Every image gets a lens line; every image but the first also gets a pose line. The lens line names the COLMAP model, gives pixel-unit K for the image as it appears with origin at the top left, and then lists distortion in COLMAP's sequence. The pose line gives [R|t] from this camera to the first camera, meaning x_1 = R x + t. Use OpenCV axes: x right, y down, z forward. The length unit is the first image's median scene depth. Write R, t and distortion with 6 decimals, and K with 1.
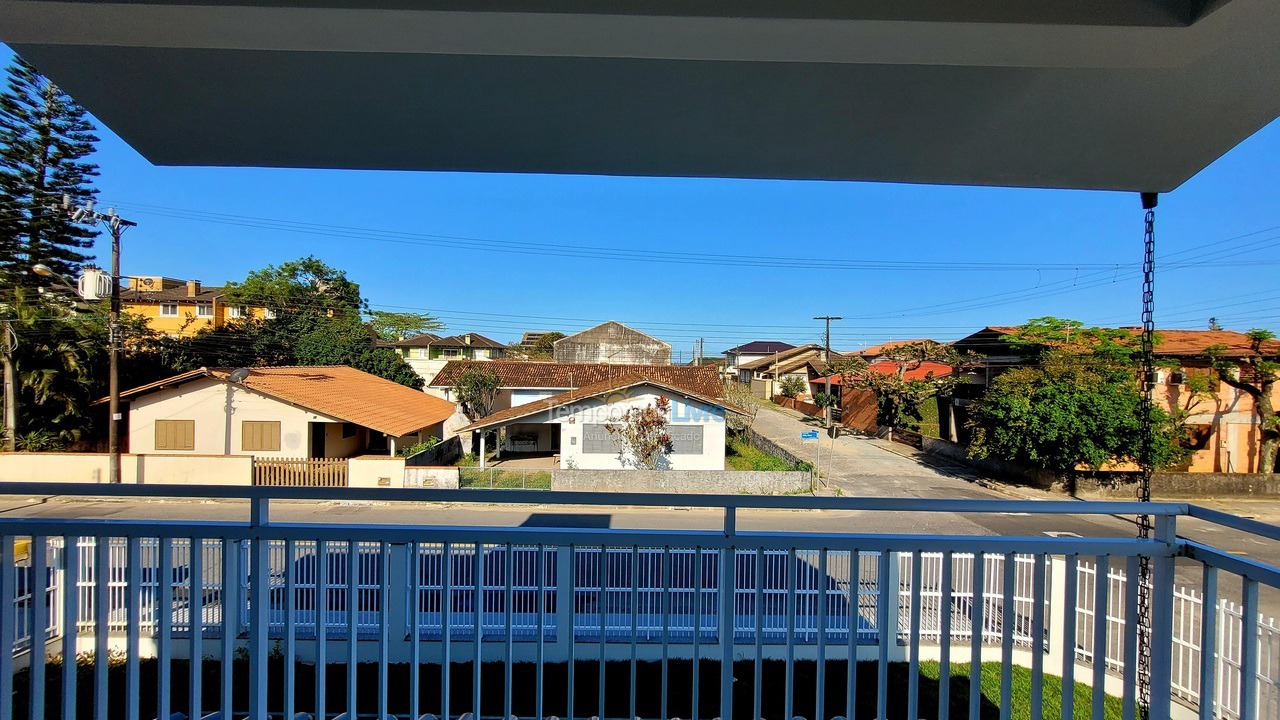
lens RADIAL K [[504.0, 0, 640.1], [0, 504.0, 367.3], [0, 0, 1]] dist [0.000600, -0.000002]
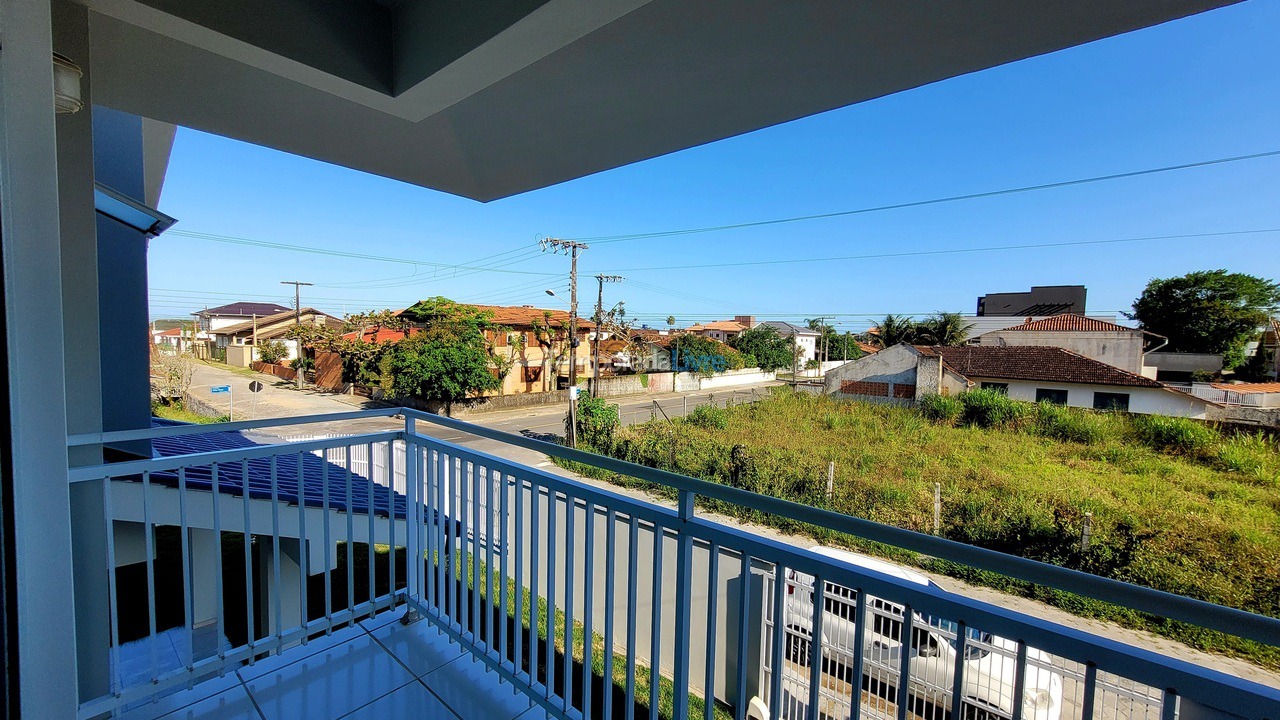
lens RADIAL K [[504.0, 0, 640.1], [0, 504.0, 367.3], [0, 0, 1]] dist [0.000600, -0.000002]
pose [[0.657984, -0.048382, 0.751476, 0.060083], [-0.002016, 0.997817, 0.066007, 0.004378], [-0.753029, -0.044946, 0.656450, -0.249371]]
